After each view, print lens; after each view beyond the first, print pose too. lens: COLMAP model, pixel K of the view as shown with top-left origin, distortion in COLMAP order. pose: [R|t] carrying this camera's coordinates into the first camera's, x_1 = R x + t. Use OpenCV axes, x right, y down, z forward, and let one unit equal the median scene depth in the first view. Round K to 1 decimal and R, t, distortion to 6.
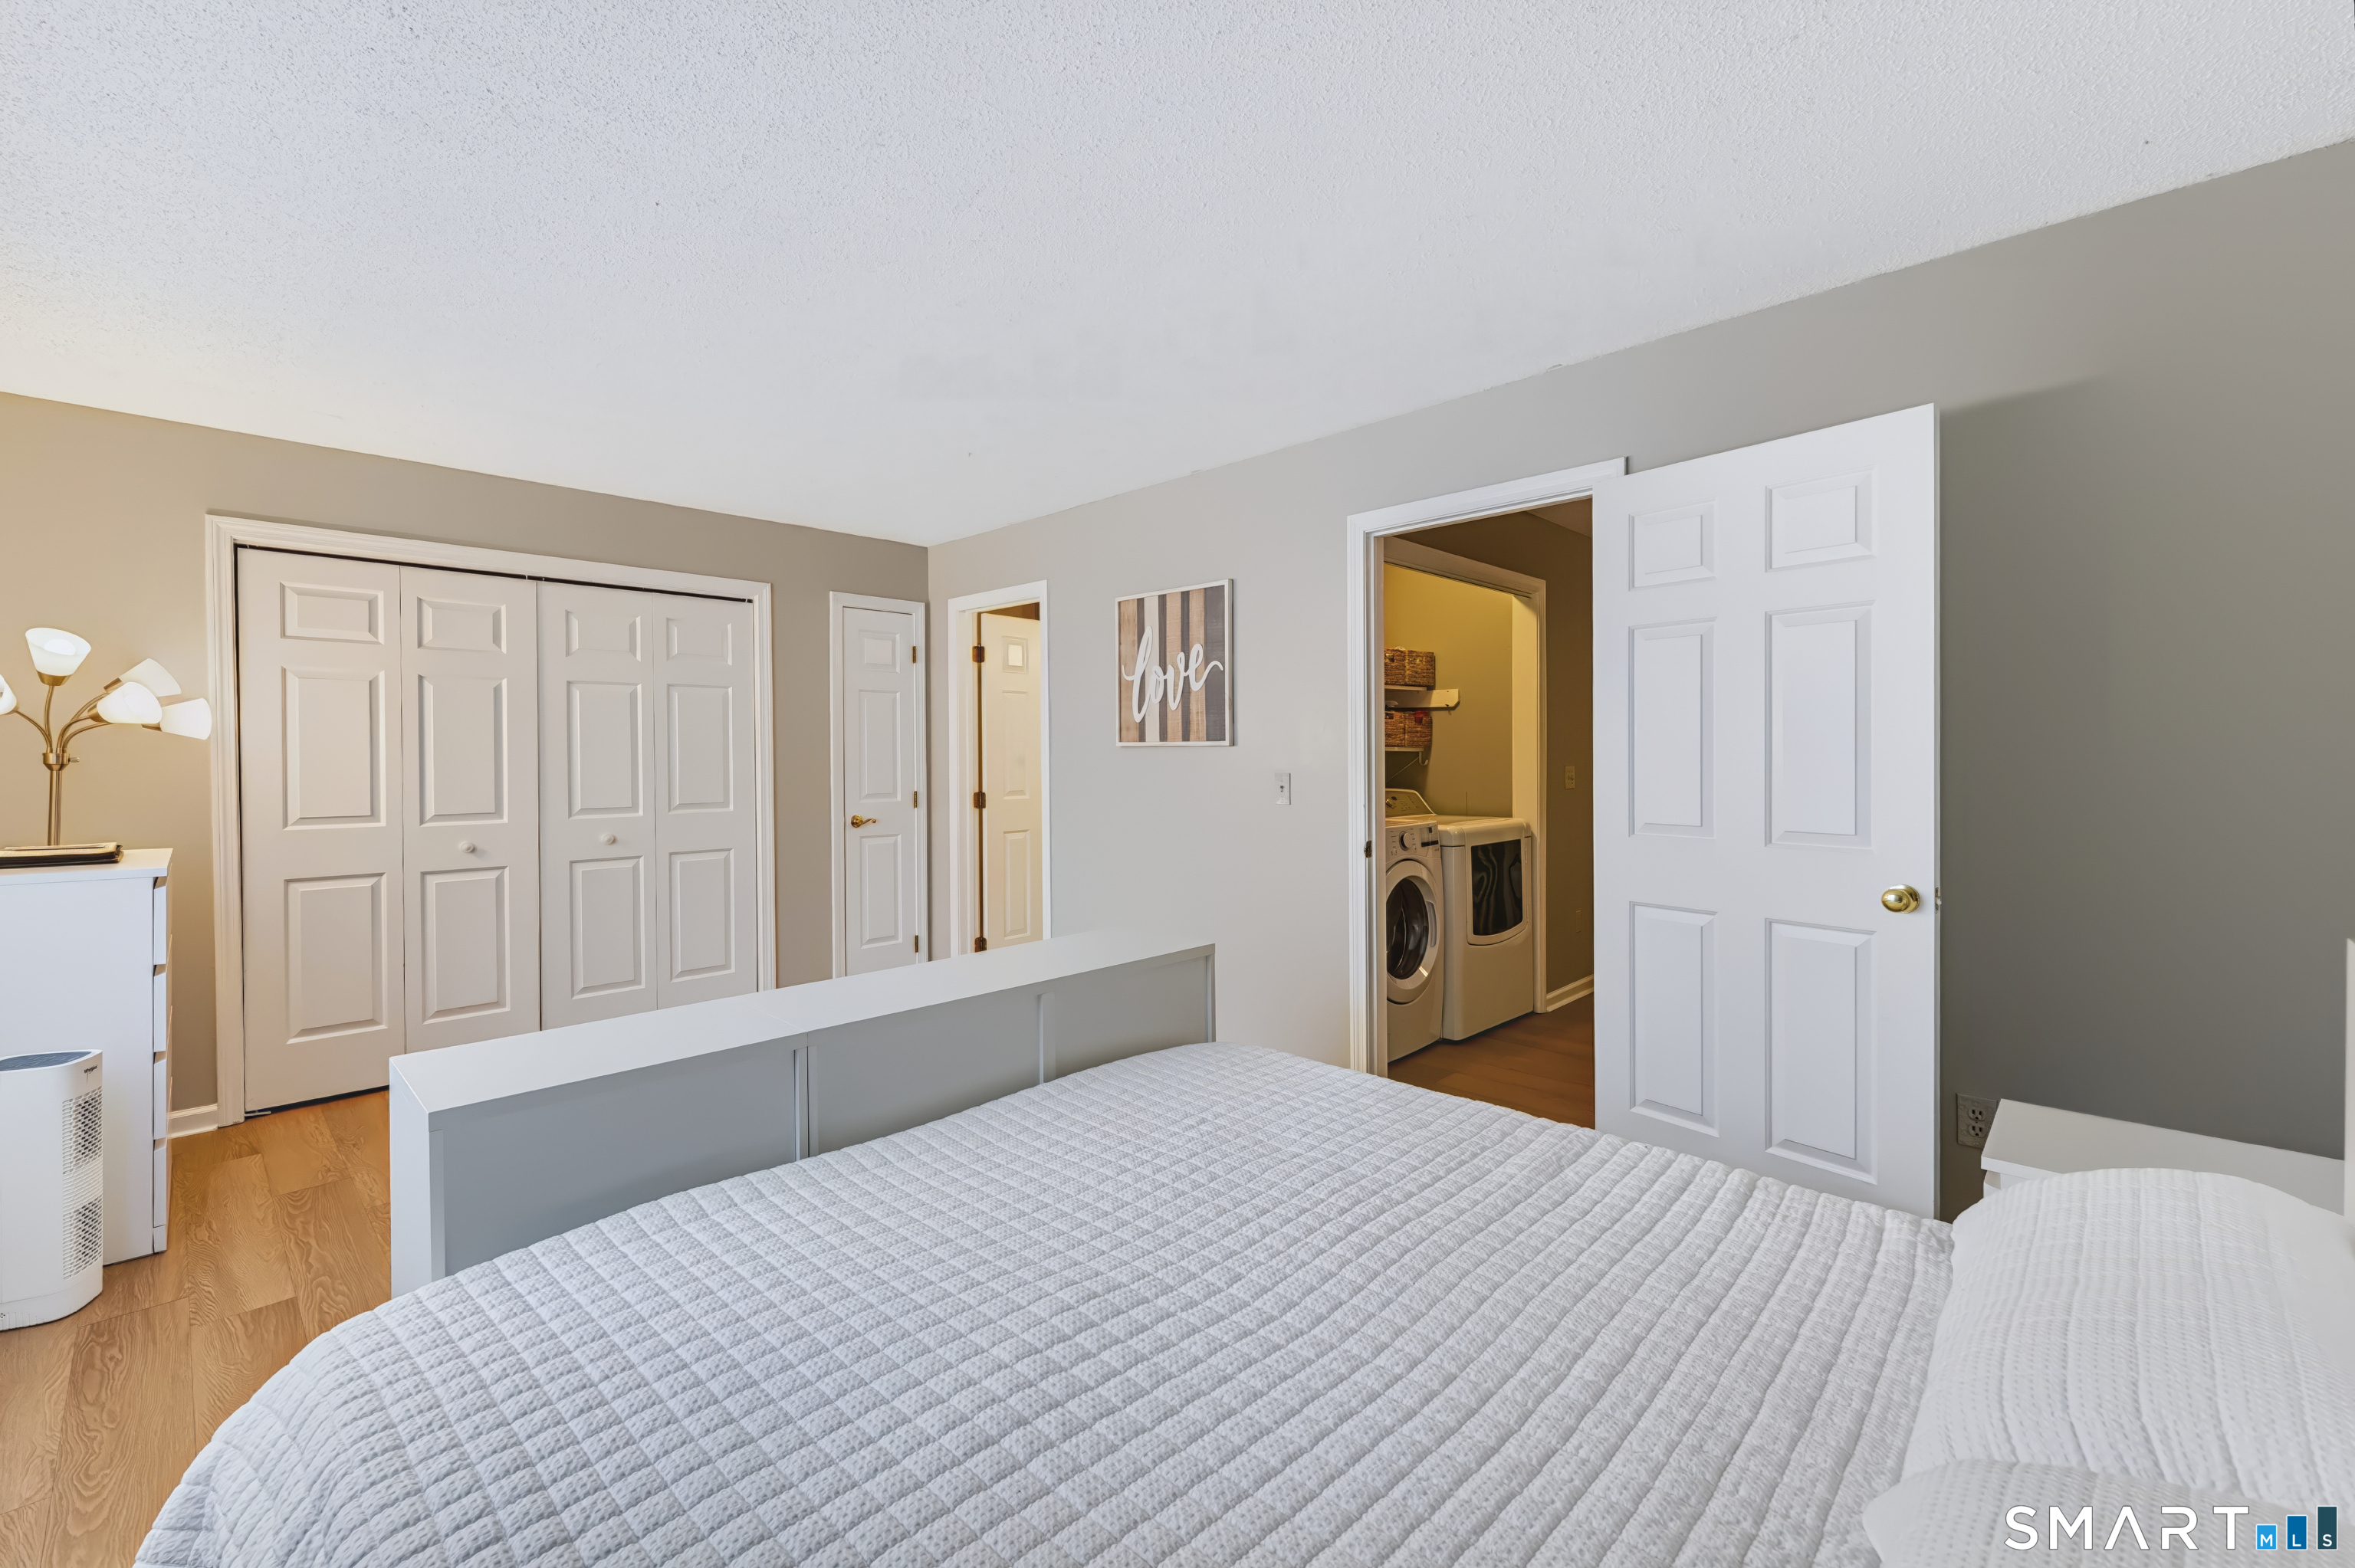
lens RADIAL K [[974.0, 0, 1178.1], [0, 974.0, 770.9], [0, 0, 1]] dist [-0.000285, -0.000009]
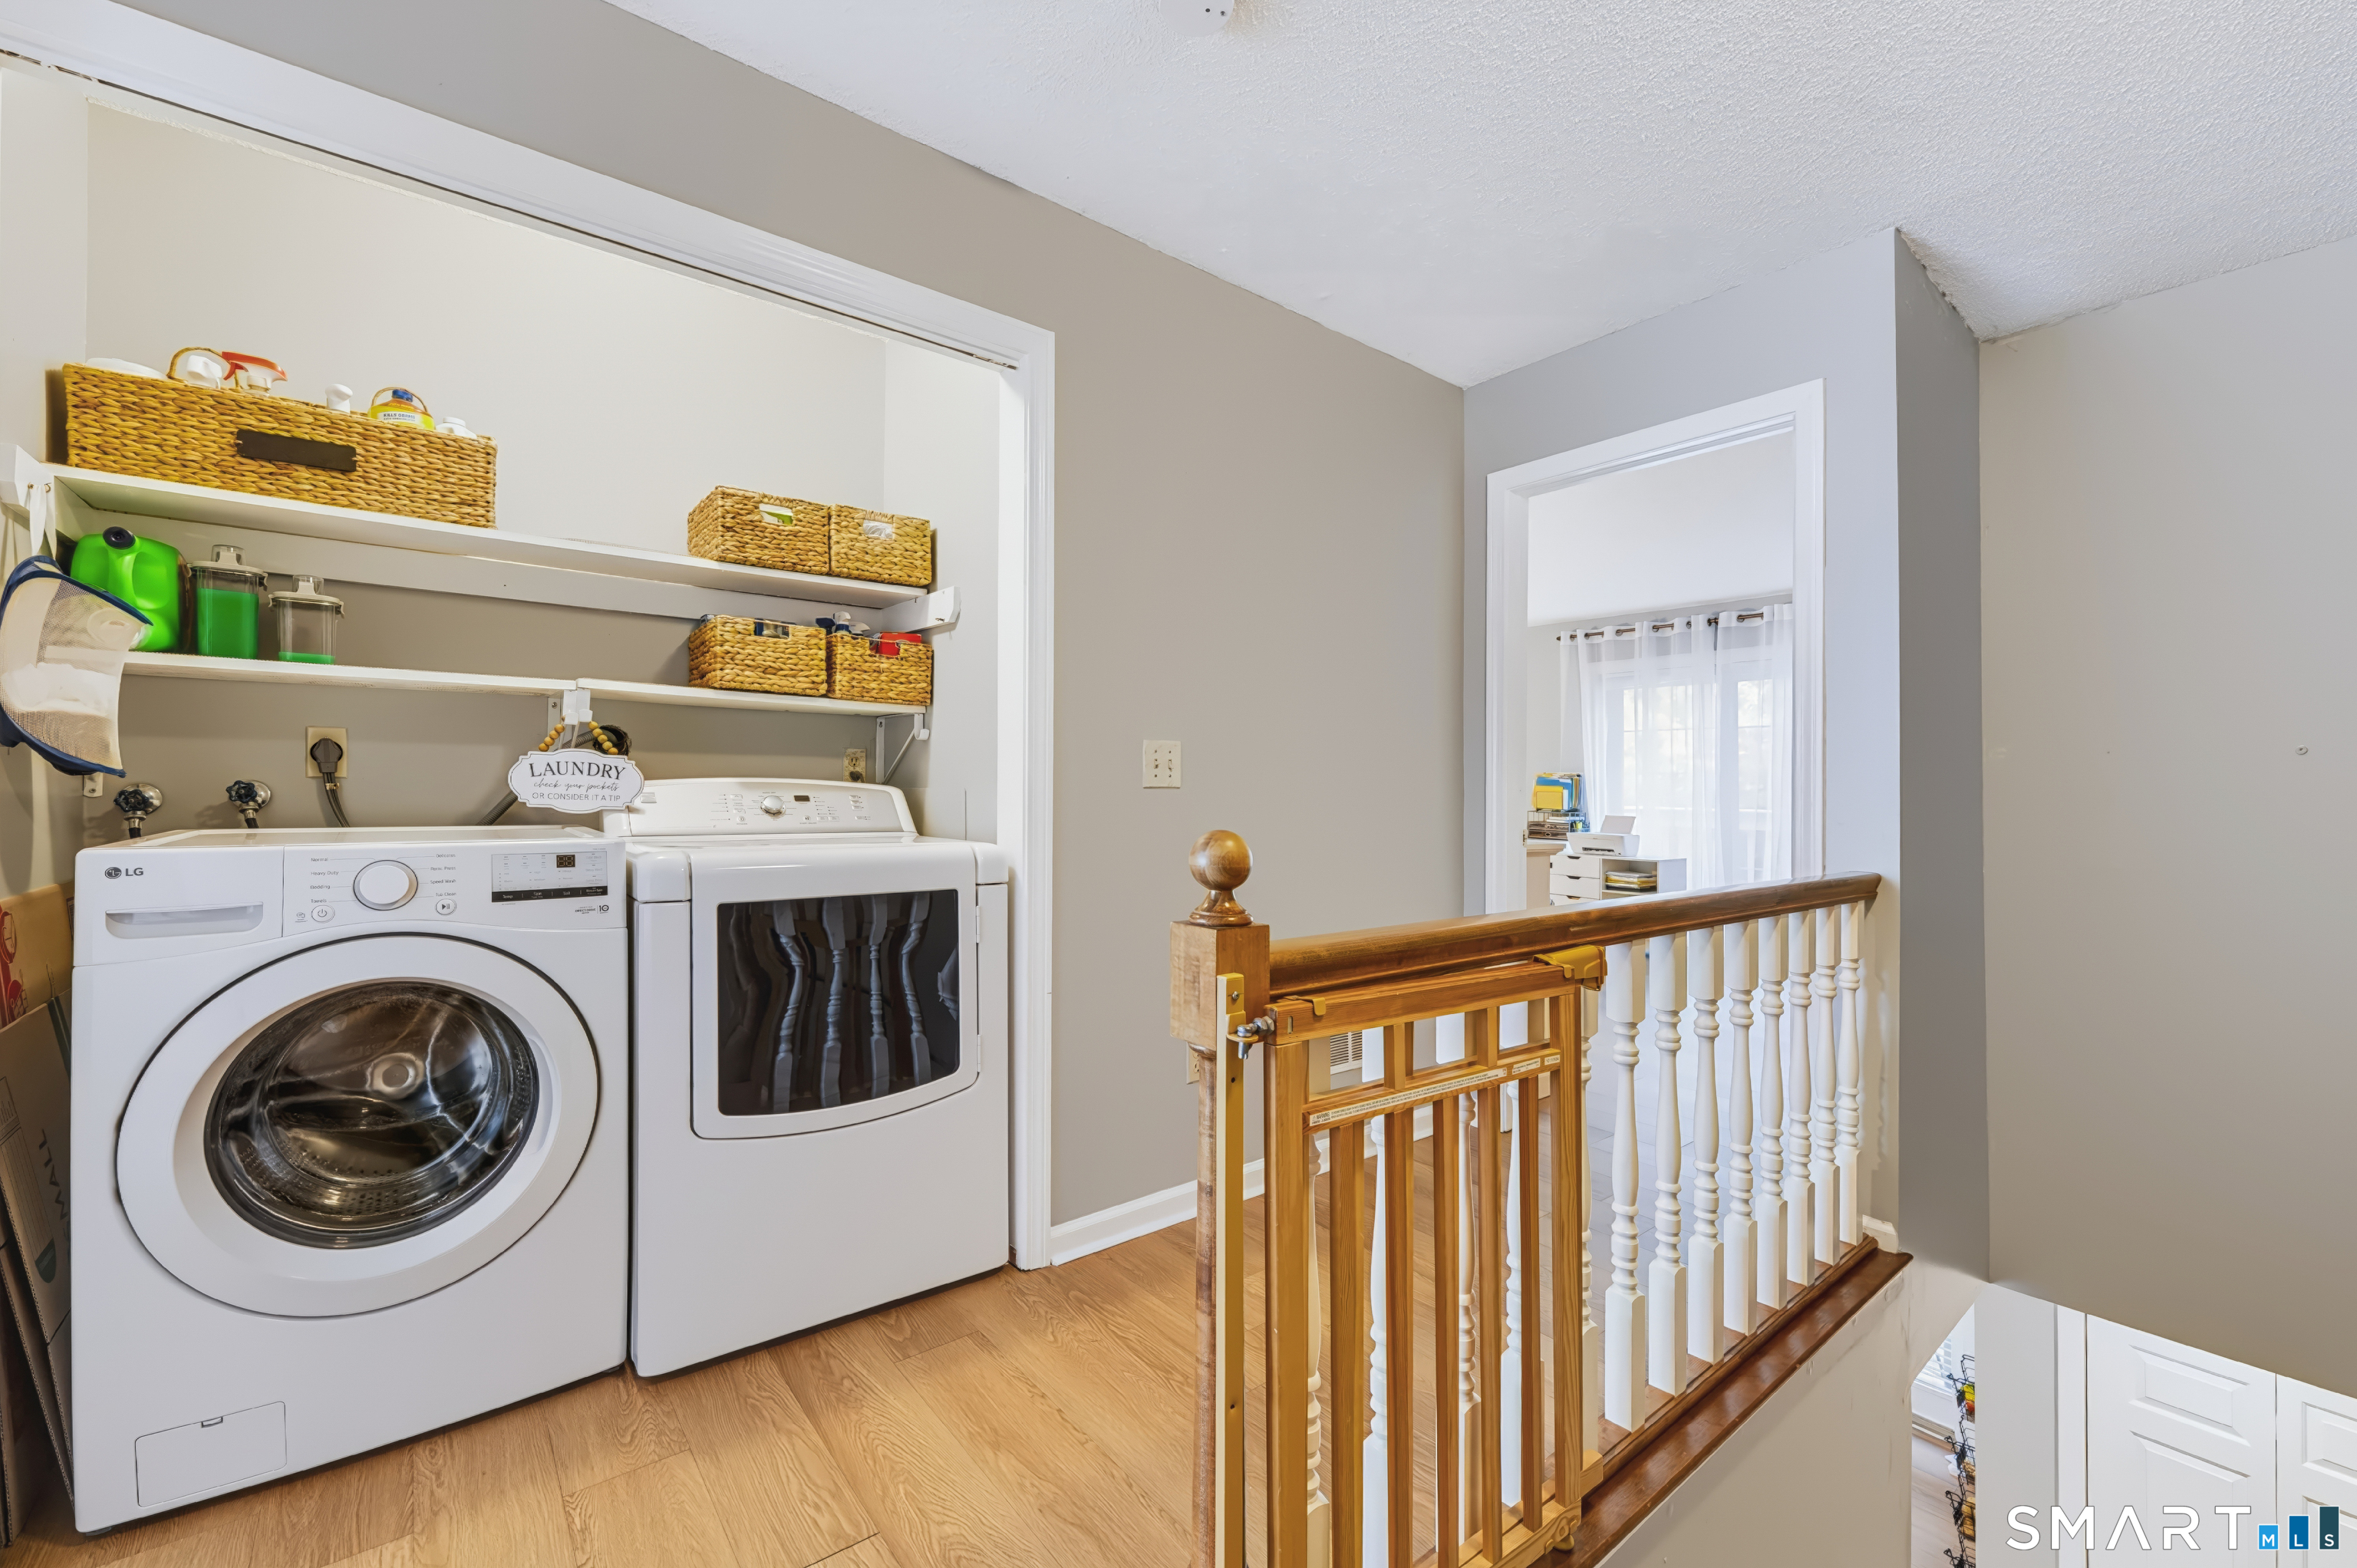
lens RADIAL K [[964.3, 0, 1177.2], [0, 964.3, 788.6], [0, 0, 1]] dist [-0.001029, -0.000035]
pose [[0.988680, 0.008557, -0.149796, 0.385352], [-0.010492, 0.999871, -0.012131, 0.021088], [0.149673, 0.013566, 0.988643, 0.424503]]
